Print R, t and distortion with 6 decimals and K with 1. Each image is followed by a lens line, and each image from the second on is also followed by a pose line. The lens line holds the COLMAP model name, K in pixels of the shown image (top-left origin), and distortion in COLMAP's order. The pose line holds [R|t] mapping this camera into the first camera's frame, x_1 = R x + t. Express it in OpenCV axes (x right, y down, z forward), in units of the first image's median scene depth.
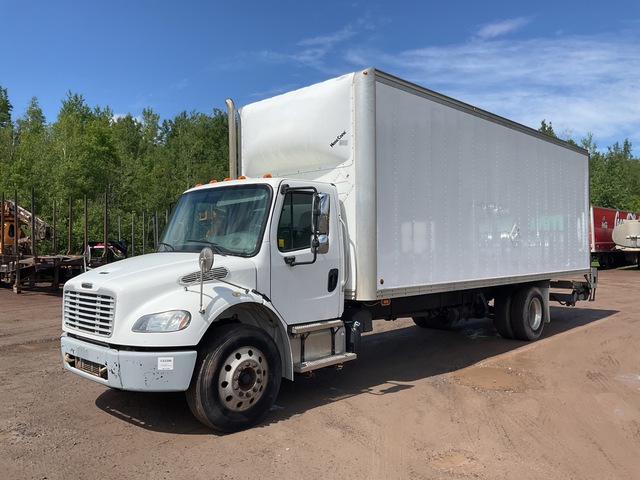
lens RADIAL K [[545.8, 0, 320.0], [0, 545.8, 240.0], [0, 0, 1]] dist [-0.000573, -0.002090]
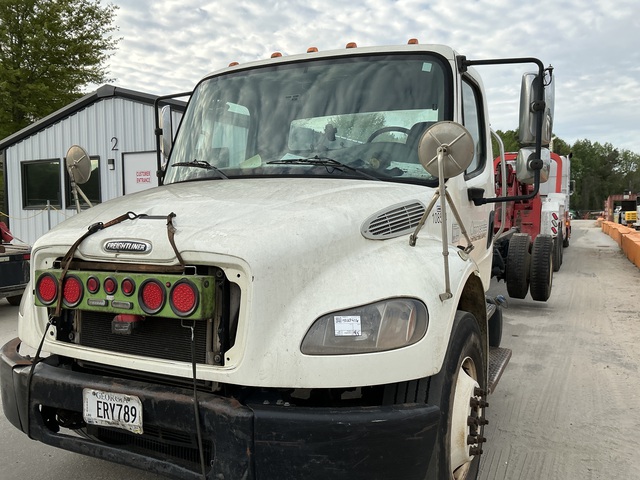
lens RADIAL K [[545.8, 0, 320.0], [0, 545.8, 240.0], [0, 0, 1]] dist [-0.000573, -0.002090]
pose [[0.950281, -0.012586, 0.311139, -0.390908], [-0.009938, 0.997448, 0.070701, 0.047139], [-0.311235, -0.070278, 0.947731, 0.538768]]
